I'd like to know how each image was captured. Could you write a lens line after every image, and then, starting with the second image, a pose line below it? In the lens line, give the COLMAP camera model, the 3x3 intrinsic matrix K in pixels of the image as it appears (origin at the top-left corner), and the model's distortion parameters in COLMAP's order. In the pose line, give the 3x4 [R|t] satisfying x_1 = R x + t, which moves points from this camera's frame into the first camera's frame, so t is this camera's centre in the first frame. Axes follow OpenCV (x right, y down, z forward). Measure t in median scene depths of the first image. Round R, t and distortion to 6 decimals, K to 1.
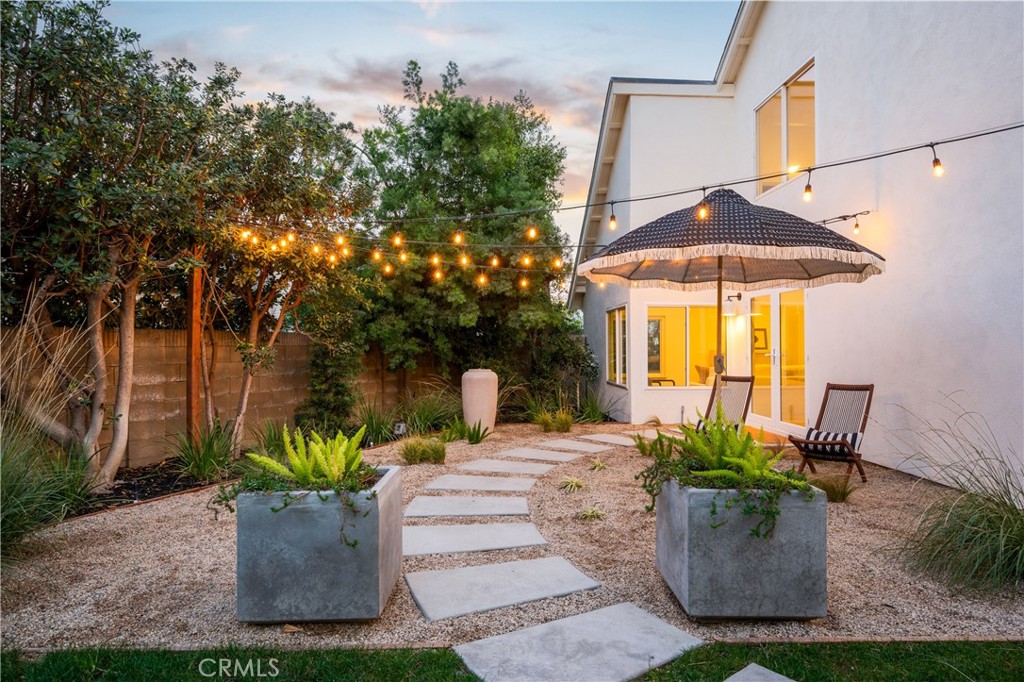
lens RADIAL K [[592.1, 0, 513.1], [0, 592.1, 340.8], [0, 0, 1]] dist [0.002343, -0.000137]
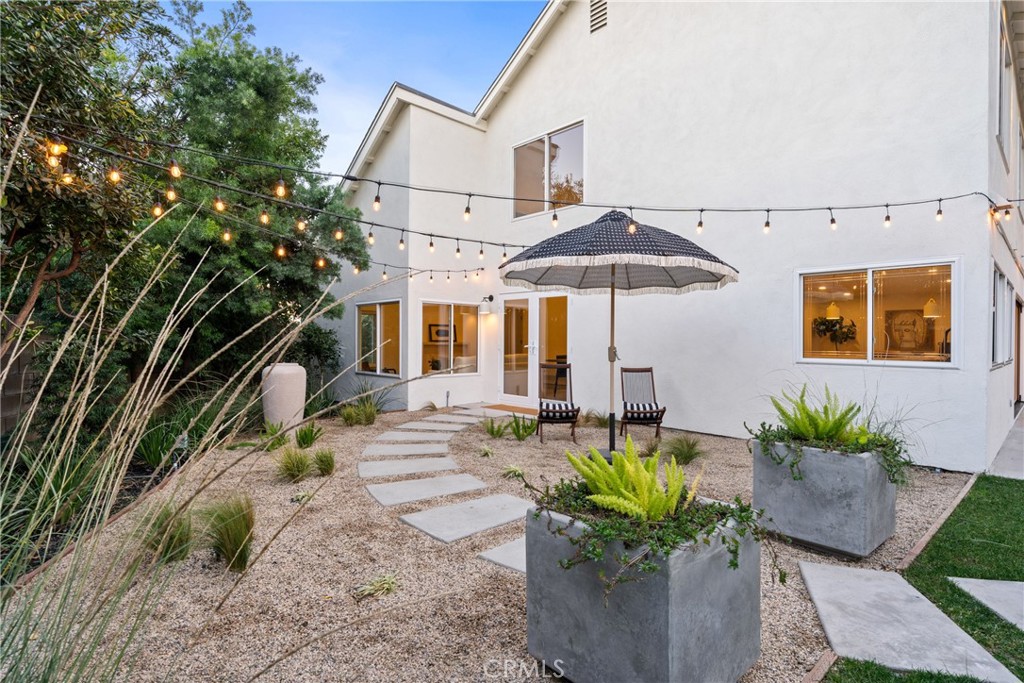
lens RADIAL K [[503.3, 0, 512.0], [0, 503.3, 344.8], [0, 0, 1]] dist [-0.004658, -0.000046]
pose [[0.763757, -0.002355, 0.645500, -0.363411], [-0.012505, 0.999752, 0.018444, 0.002188], [-0.645383, -0.022158, 0.763537, 0.260575]]
